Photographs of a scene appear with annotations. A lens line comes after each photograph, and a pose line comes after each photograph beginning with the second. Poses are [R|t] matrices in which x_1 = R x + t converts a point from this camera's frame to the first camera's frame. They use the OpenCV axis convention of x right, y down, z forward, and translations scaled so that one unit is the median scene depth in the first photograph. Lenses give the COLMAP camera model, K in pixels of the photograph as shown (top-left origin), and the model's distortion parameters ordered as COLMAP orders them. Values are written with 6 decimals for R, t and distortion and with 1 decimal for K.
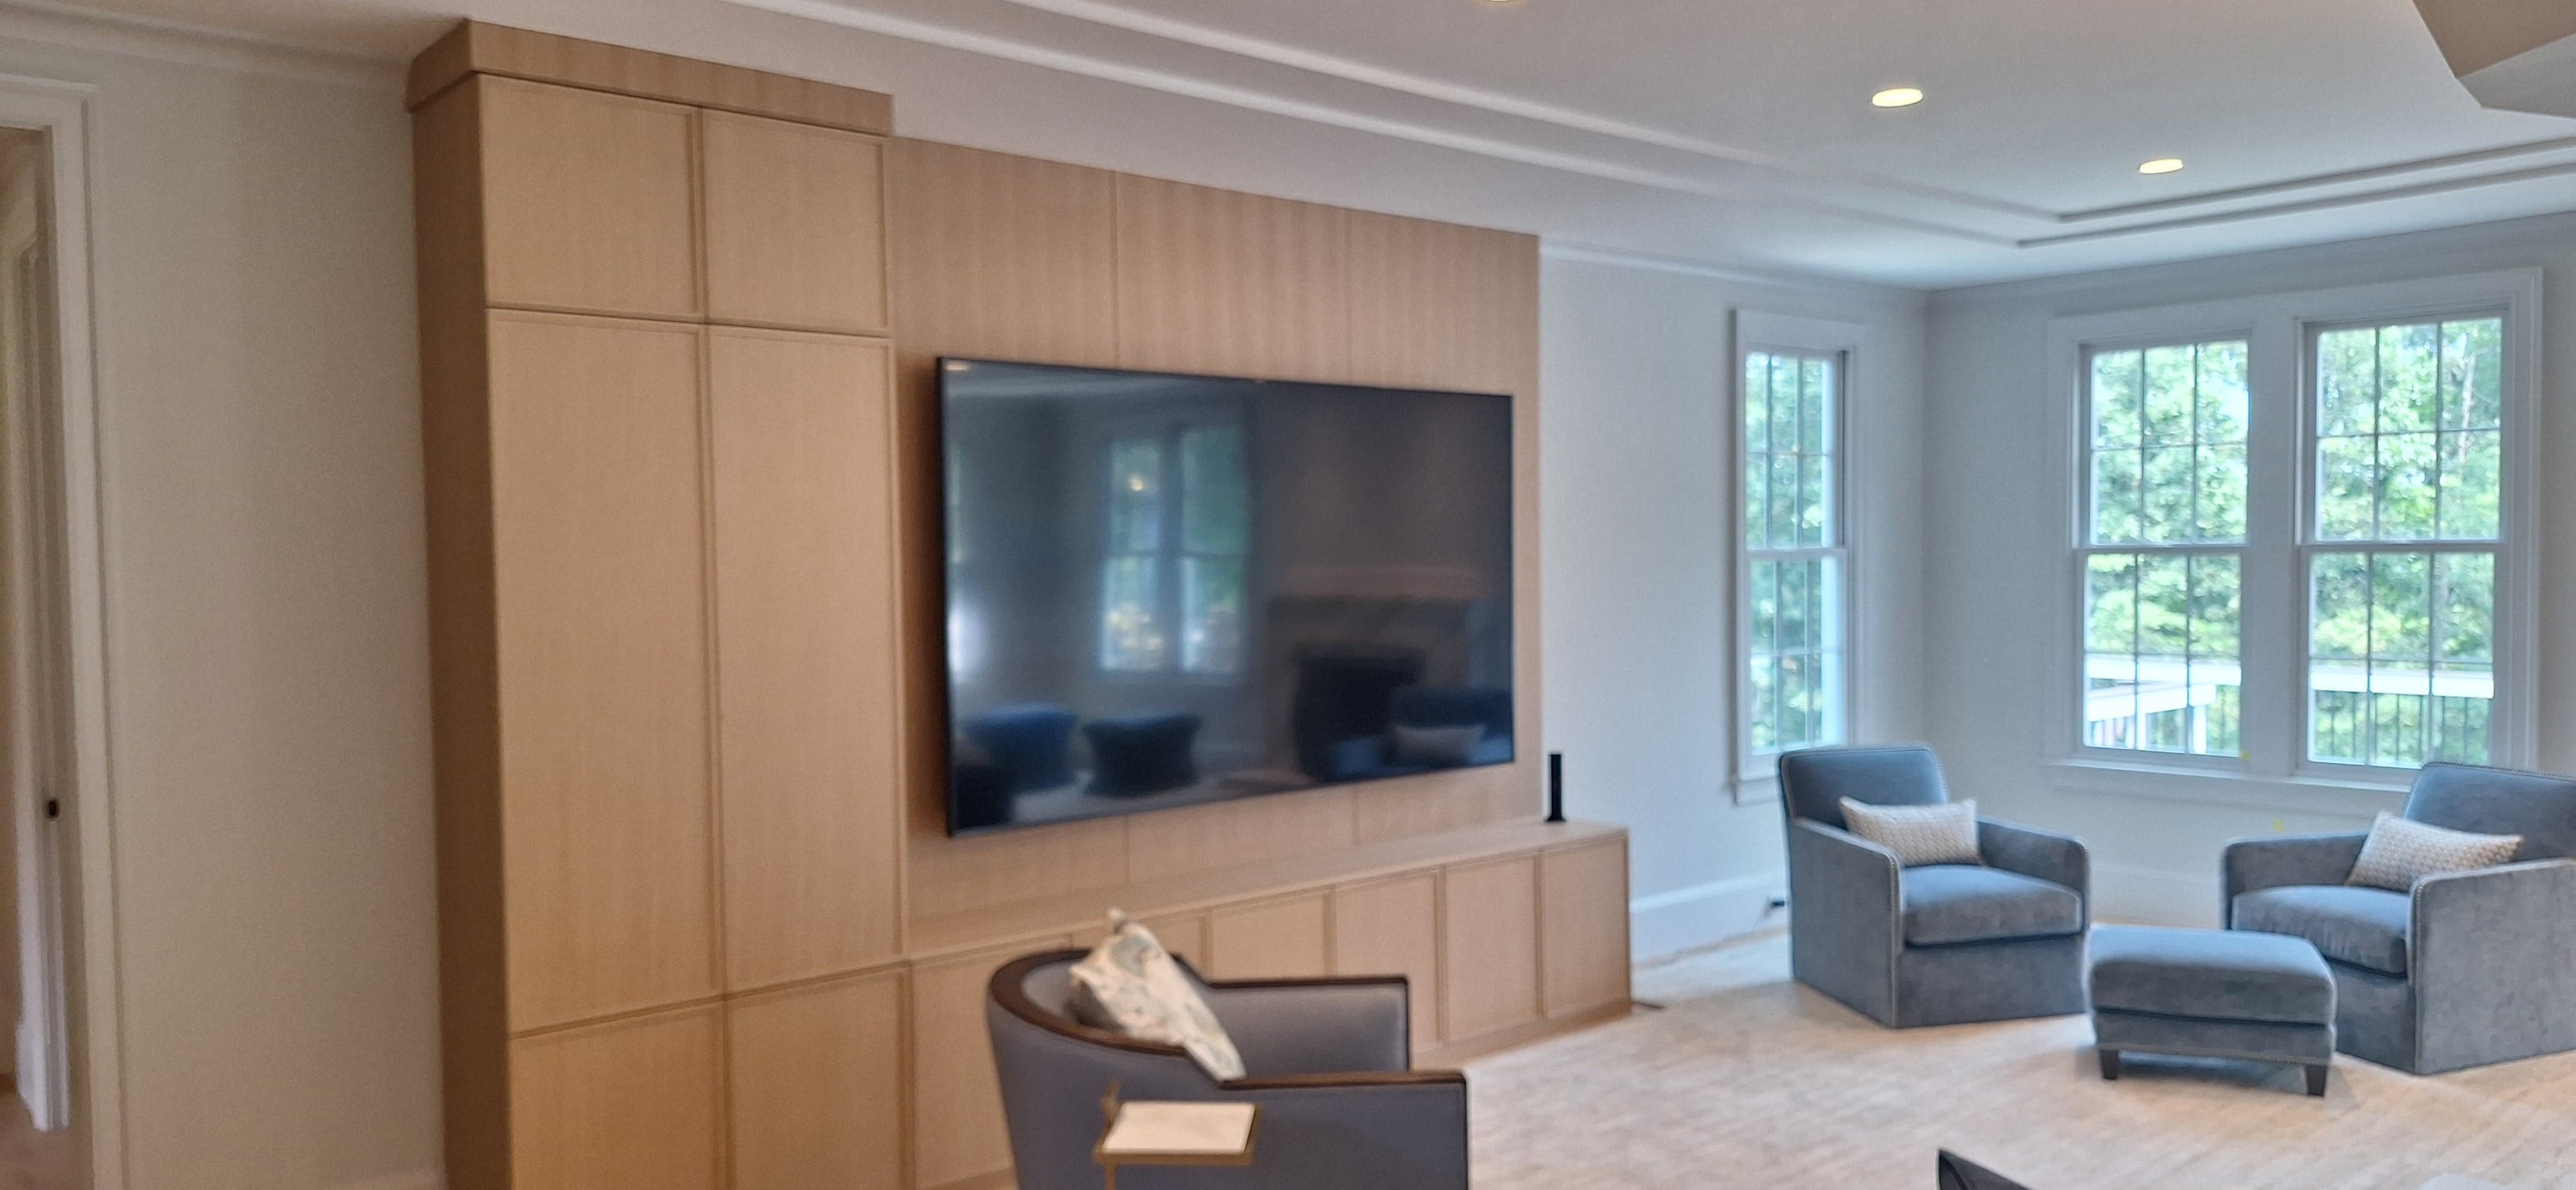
lens RADIAL K [[1787.5, 0, 1288.8], [0, 1787.5, 633.5], [0, 0, 1]] dist [0.087361, -0.110133]
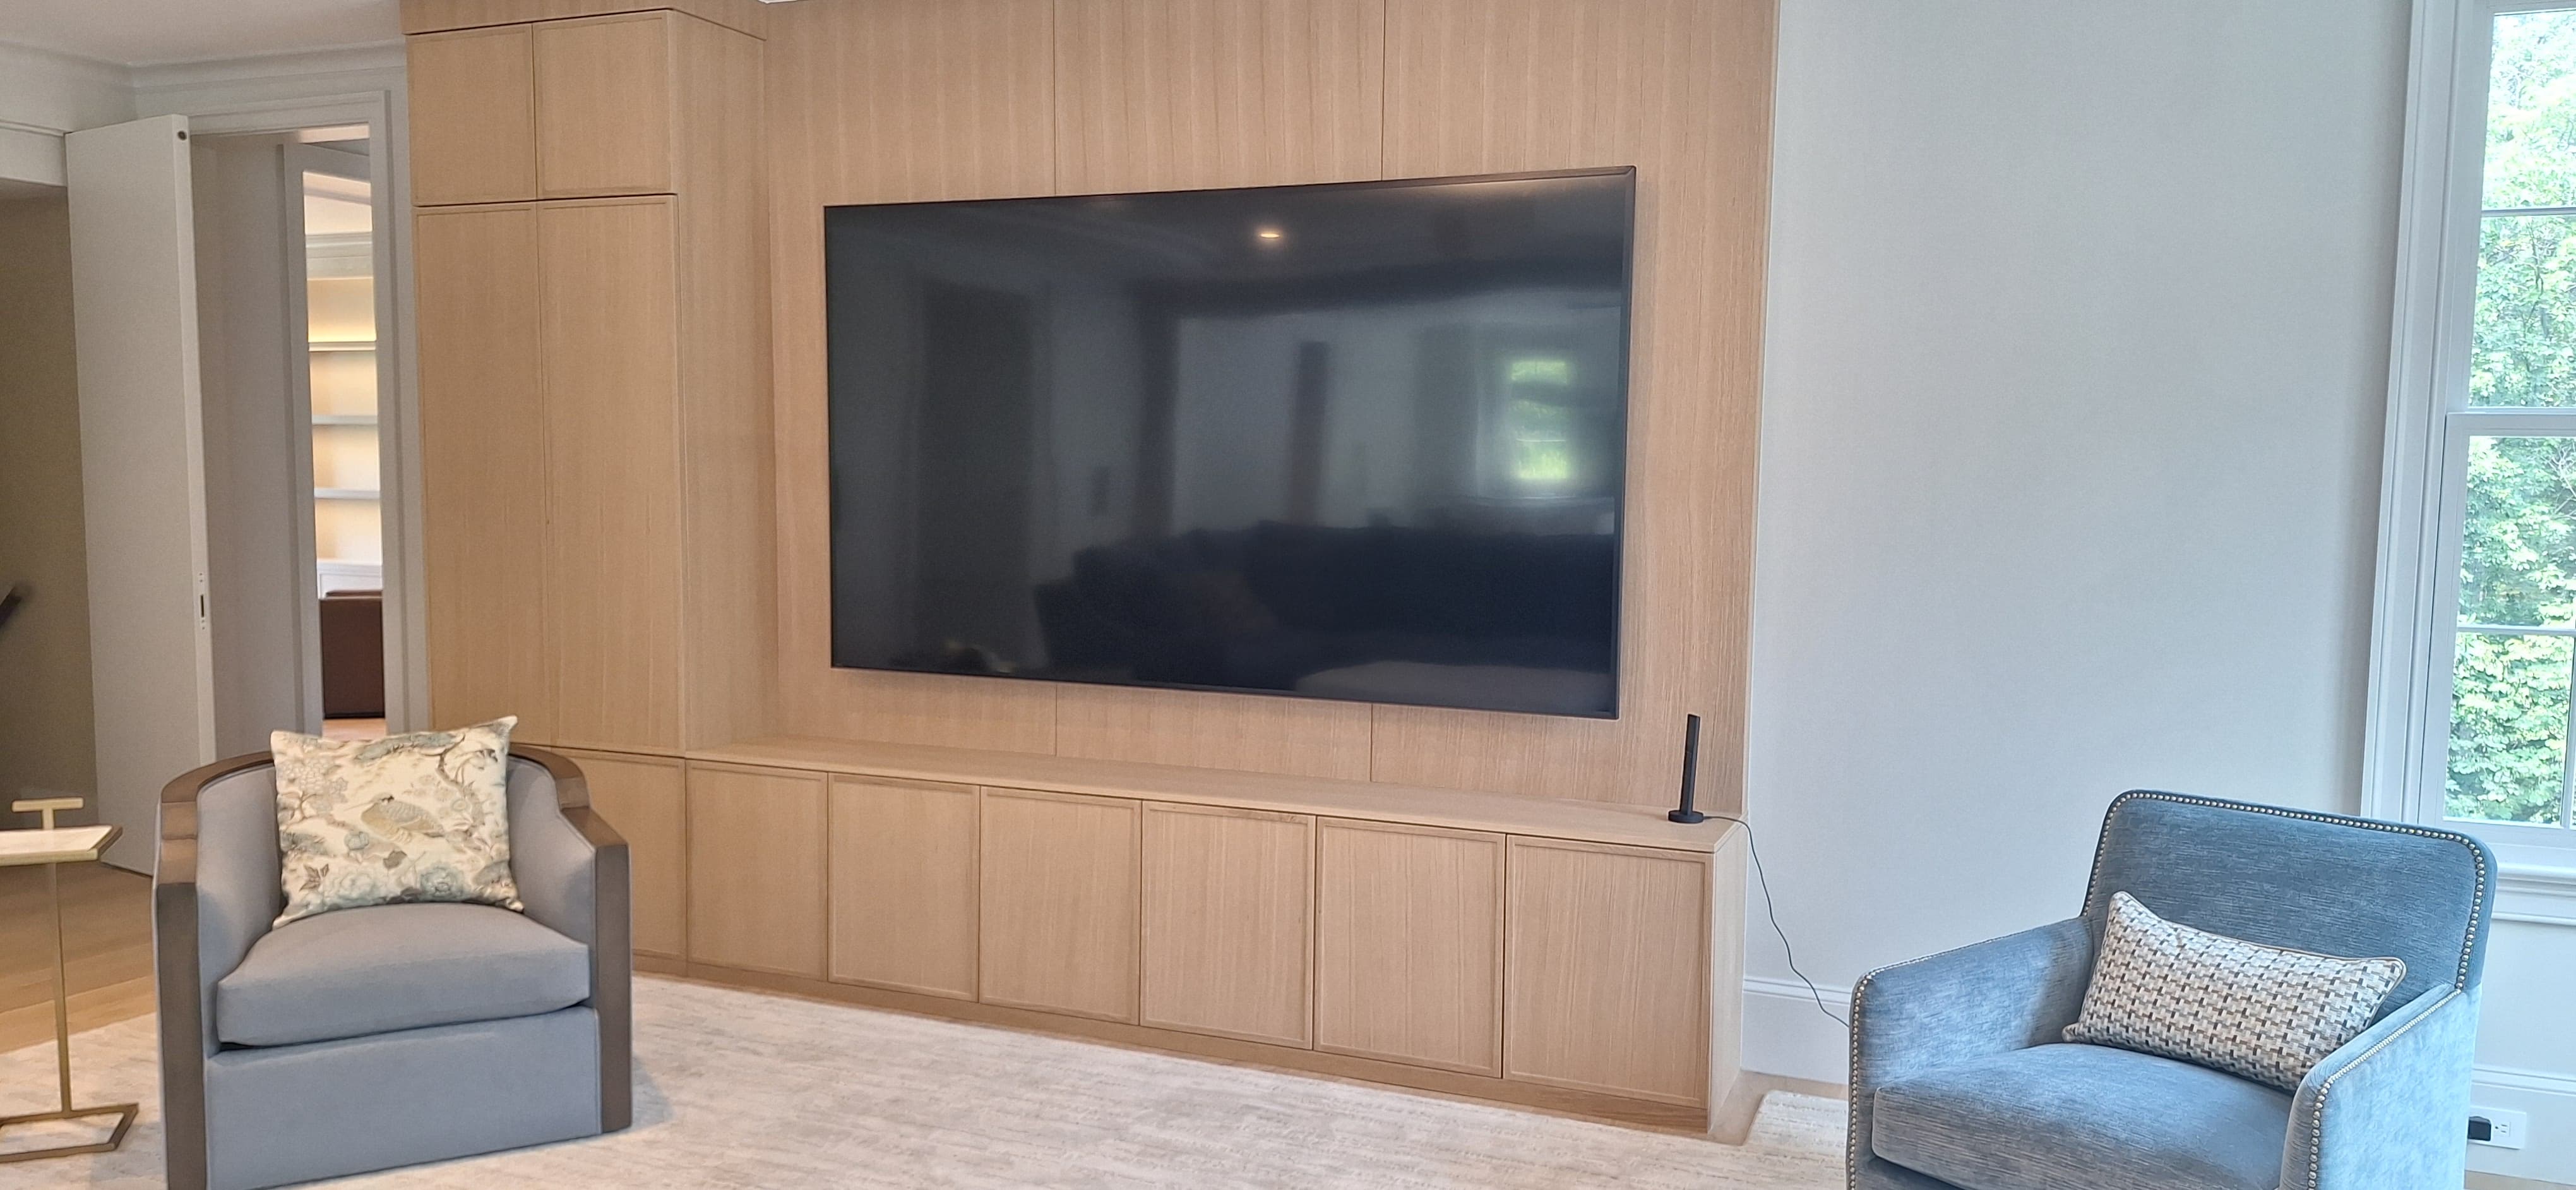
lens RADIAL K [[1787.5, 0, 1288.8], [0, 1787.5, 633.5], [0, 0, 1]] dist [0.087361, -0.110133]
pose [[0.443260, 0.109820, -0.889641, 0.822903], [-0.074311, 0.993553, 0.085622, -0.012838], [0.893308, 0.028157, 0.448563, 0.697634]]
